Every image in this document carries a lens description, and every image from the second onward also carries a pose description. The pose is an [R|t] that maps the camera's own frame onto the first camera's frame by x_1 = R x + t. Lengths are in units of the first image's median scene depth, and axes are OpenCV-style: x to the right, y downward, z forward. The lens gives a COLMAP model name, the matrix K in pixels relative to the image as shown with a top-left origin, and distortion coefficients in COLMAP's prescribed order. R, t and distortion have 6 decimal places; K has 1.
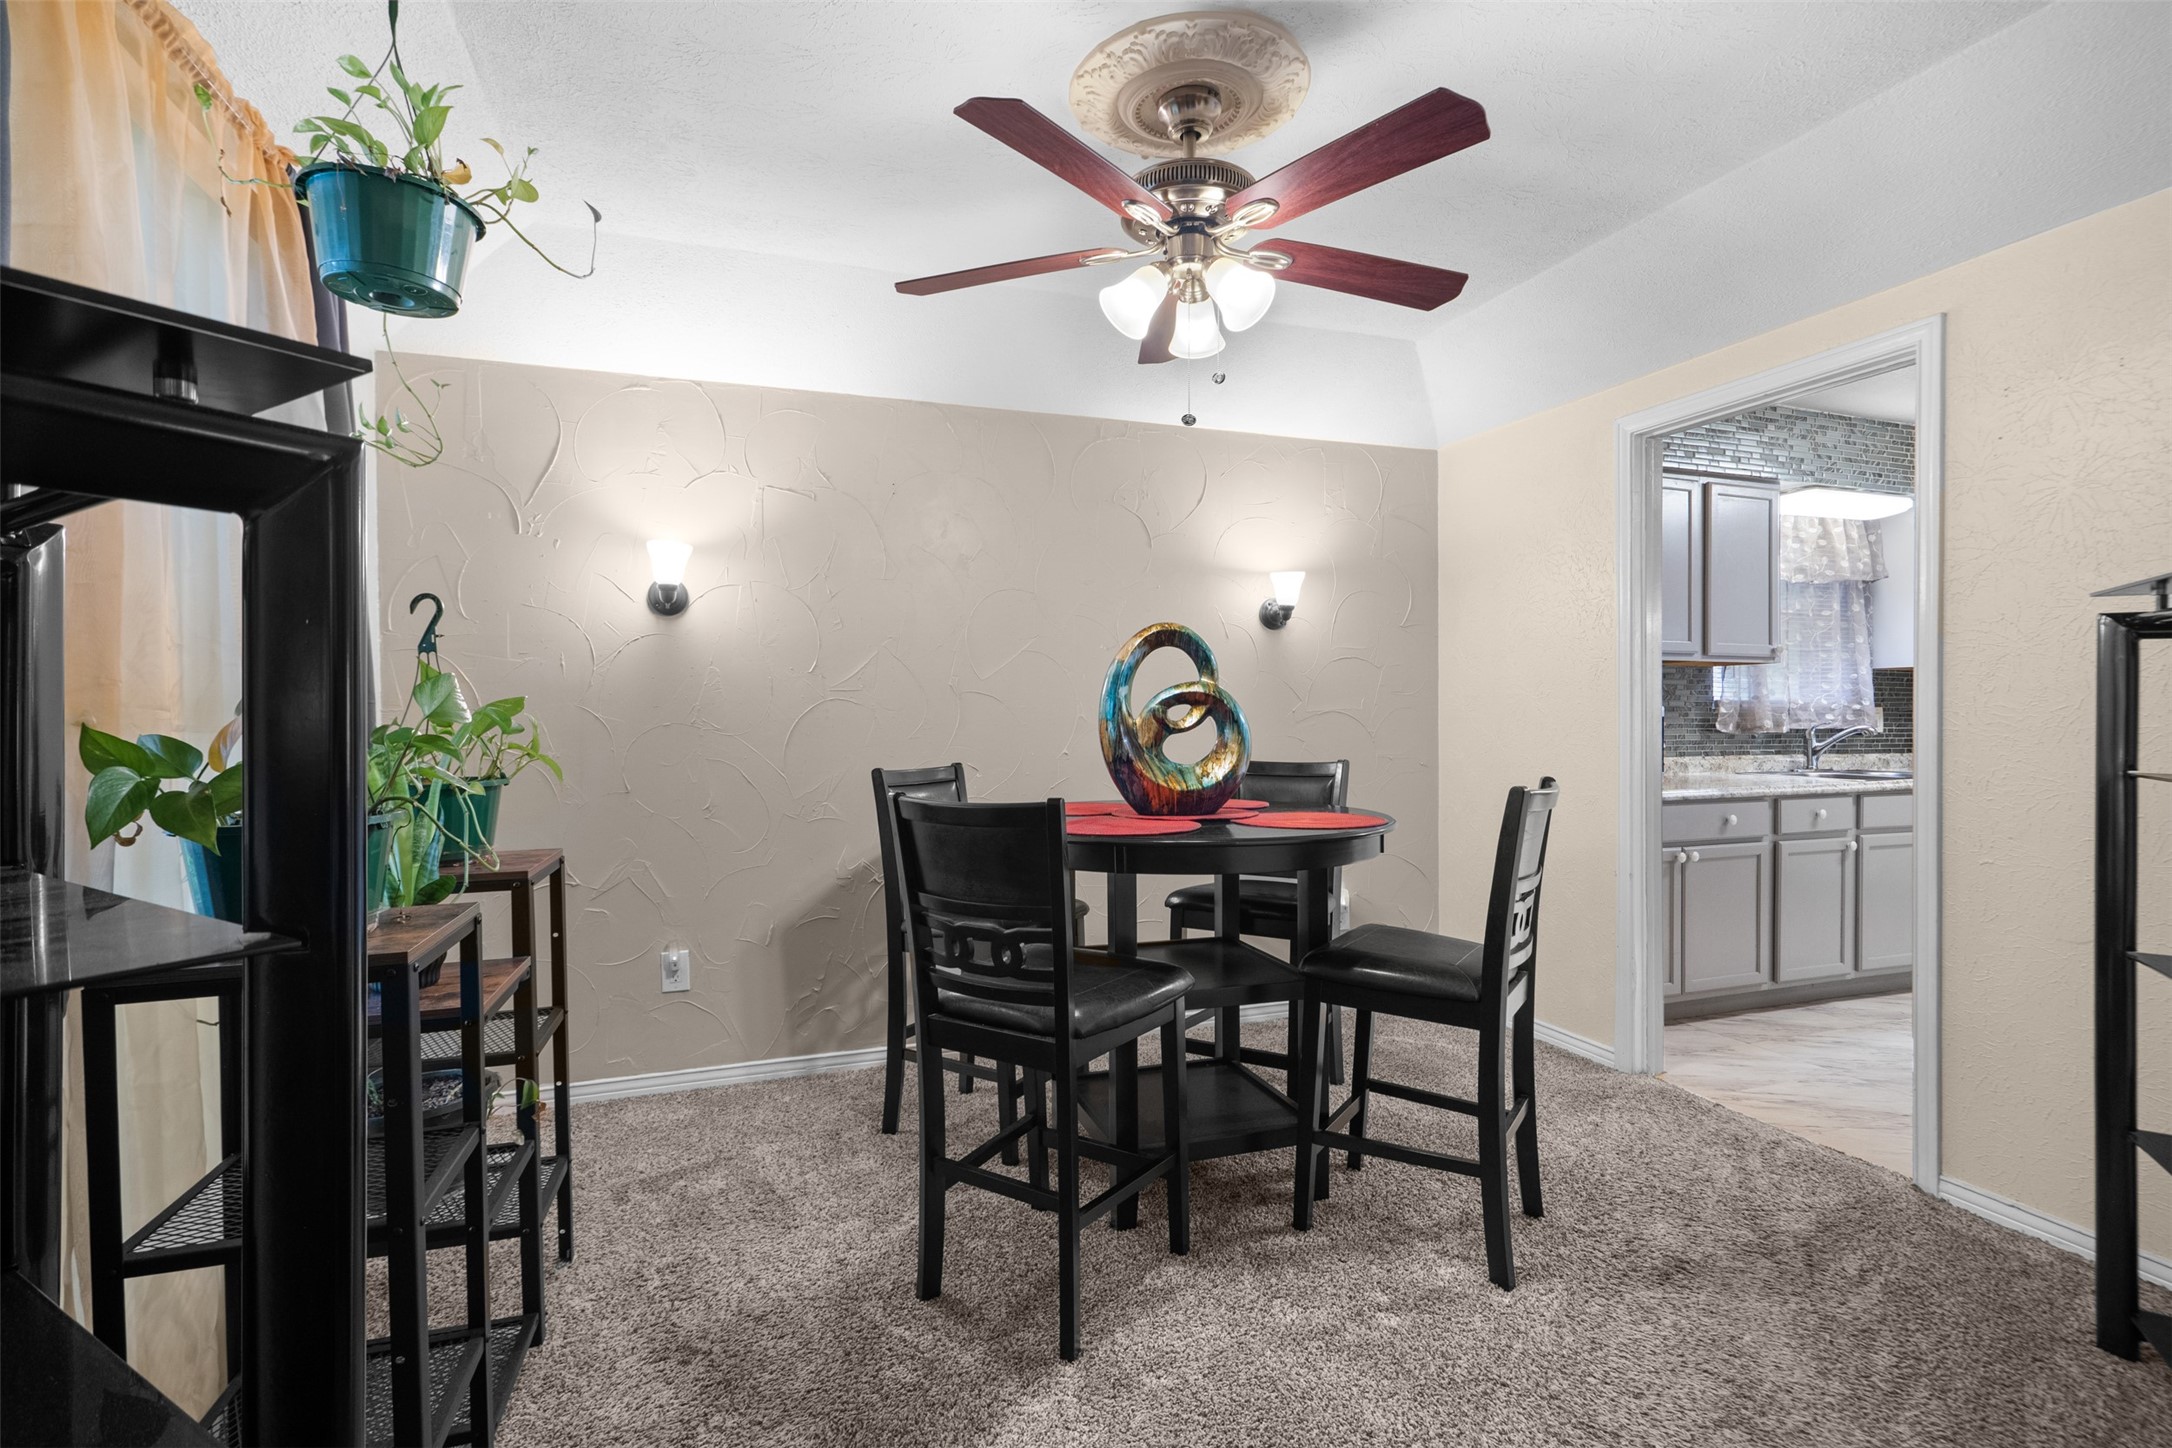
lens RADIAL K [[1049.1, 0, 1097.7], [0, 1049.1, 721.2], [0, 0, 1]] dist [0.000585, 0.000000]
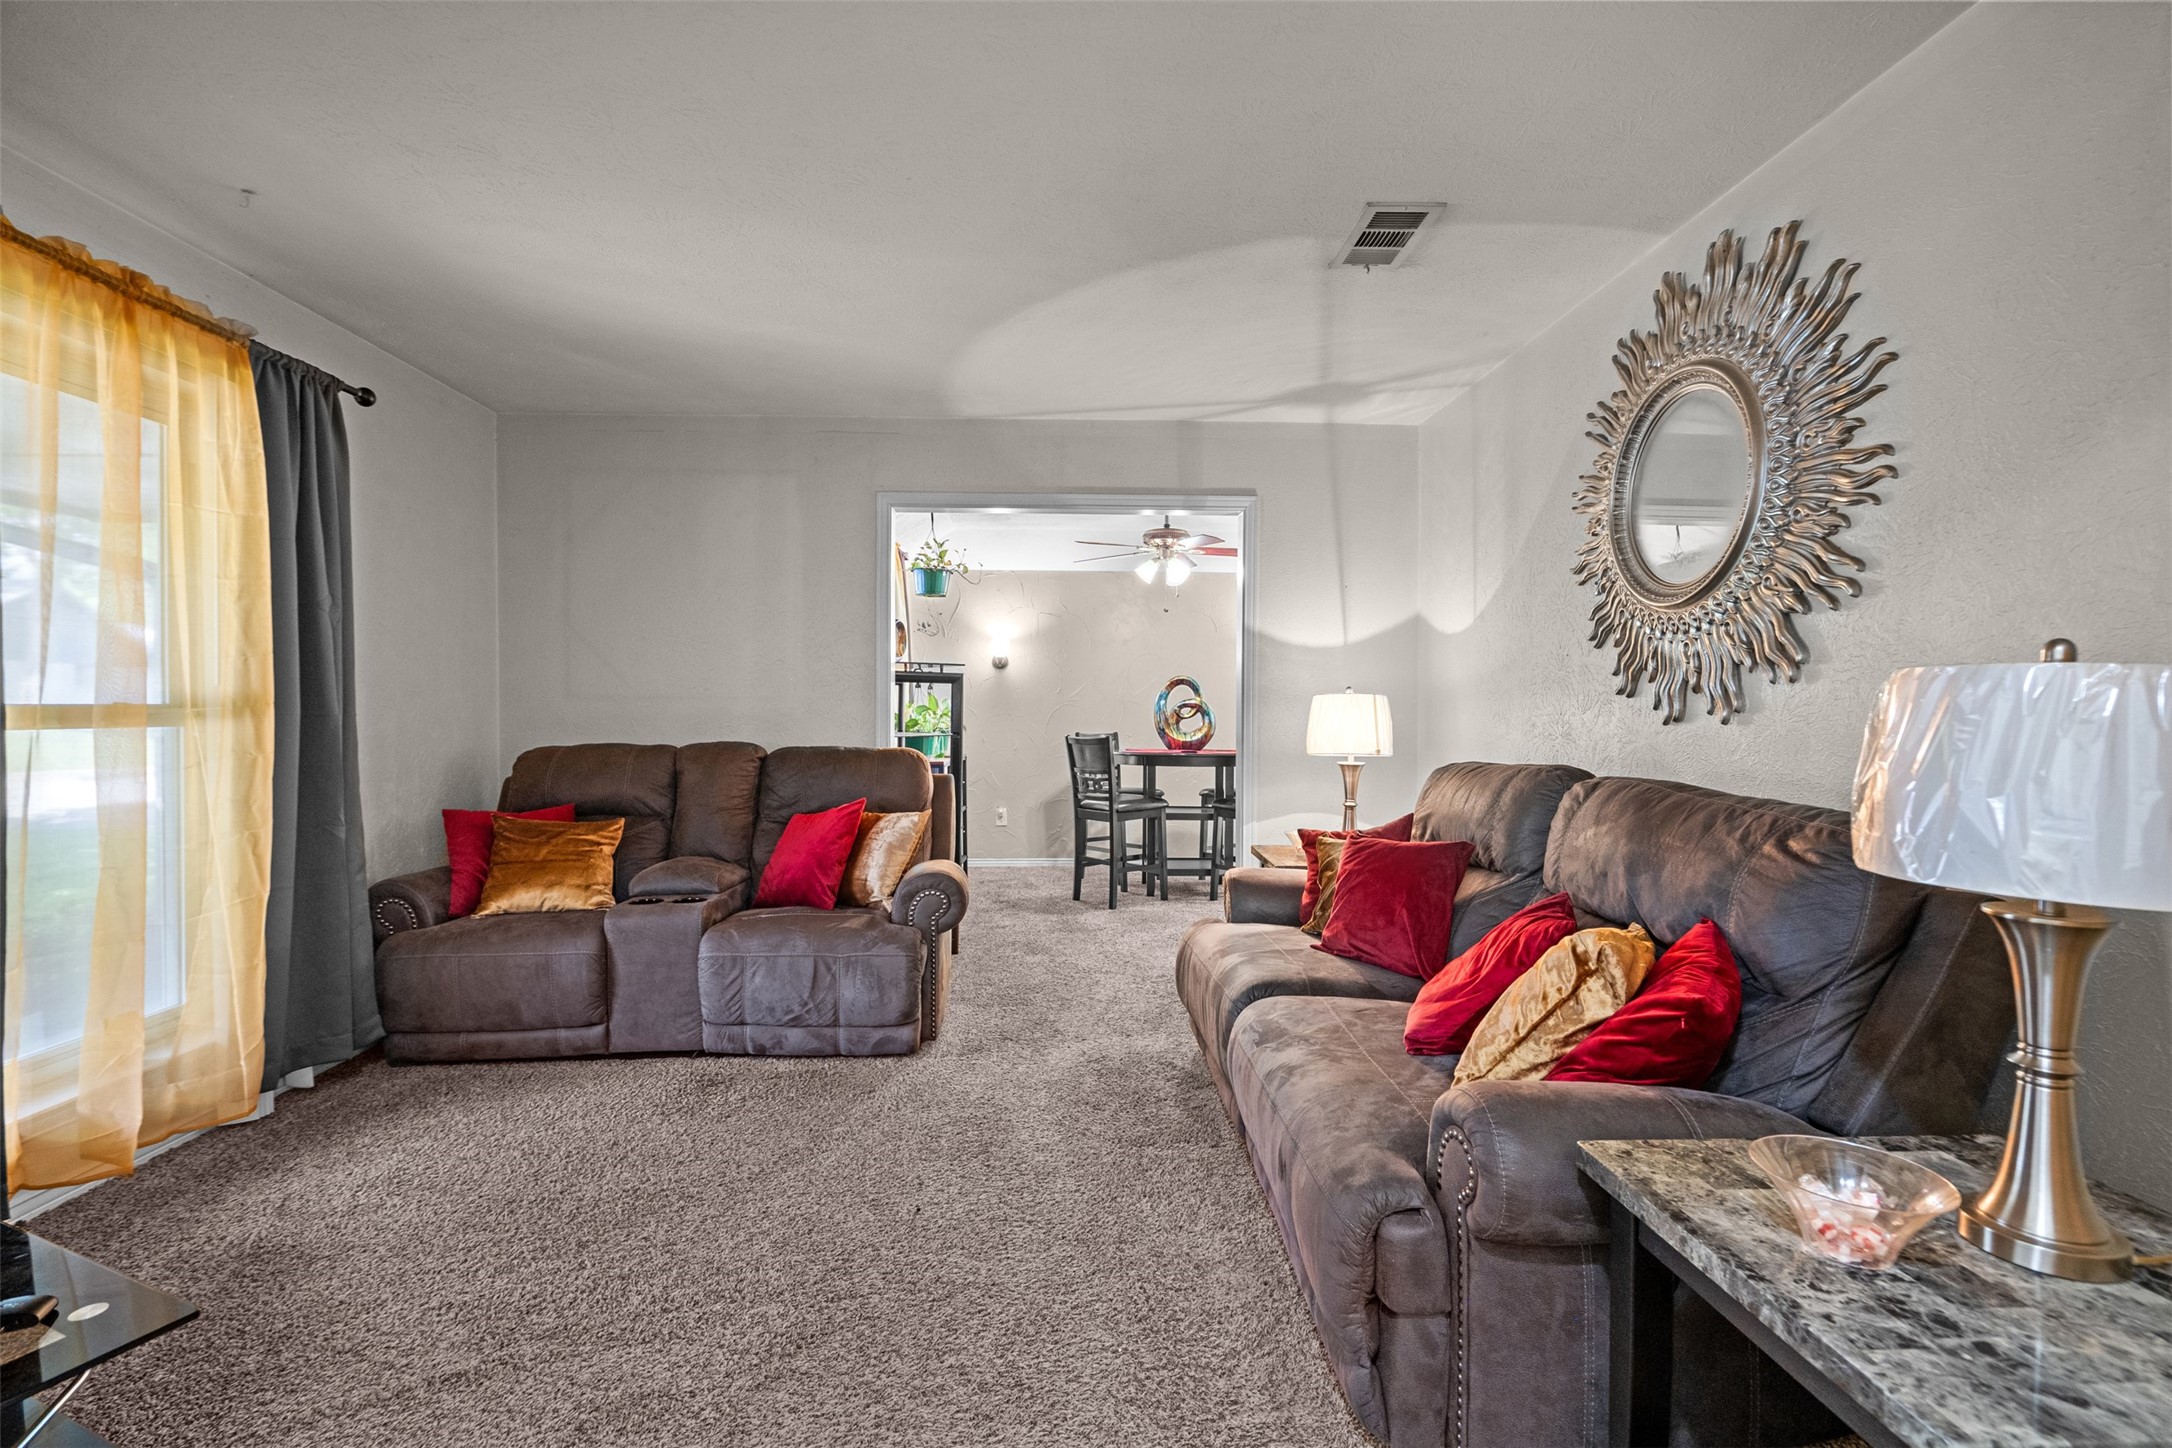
lens RADIAL K [[1024.6, 0, 1084.0], [0, 1024.6, 722.6], [0, 0, 1]] dist [-0.000635, 0.002160]
pose [[0.952662, 0.018006, -0.303498, 0.597406], [-0.015238, 0.999818, 0.011485, -0.005008], [0.303650, -0.006316, 0.952763, -1.443150]]
